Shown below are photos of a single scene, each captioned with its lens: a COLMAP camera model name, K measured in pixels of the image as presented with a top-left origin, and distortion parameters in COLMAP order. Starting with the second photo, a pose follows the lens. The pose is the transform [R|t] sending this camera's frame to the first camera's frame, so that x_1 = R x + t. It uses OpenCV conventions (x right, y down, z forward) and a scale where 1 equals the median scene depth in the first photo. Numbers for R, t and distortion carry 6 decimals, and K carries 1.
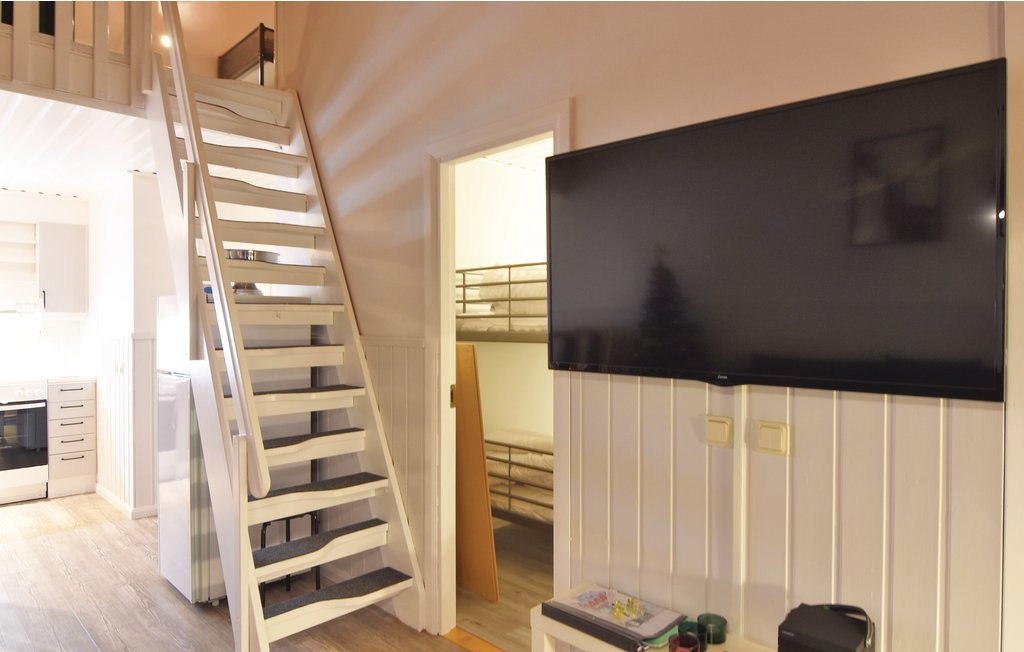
lens RADIAL K [[619.4, 0, 512.0], [0, 619.4, 326.0], [0, 0, 1]] dist [-0.025270, -0.000211]
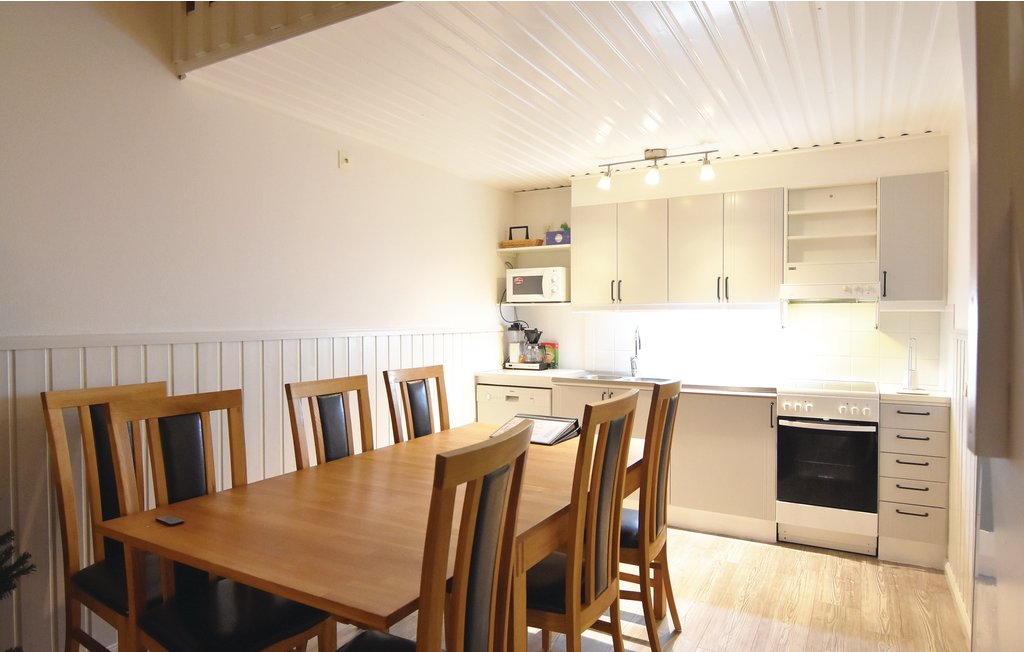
lens RADIAL K [[619.4, 0, 512.0], [0, 619.4, 326.0], [0, 0, 1]] dist [-0.025270, -0.000211]
pose [[0.250232, 0.014831, -0.968072, -0.175589], [-0.003060, 0.999890, 0.014527, -0.001682], [0.968181, -0.000673, 0.250250, 0.404004]]
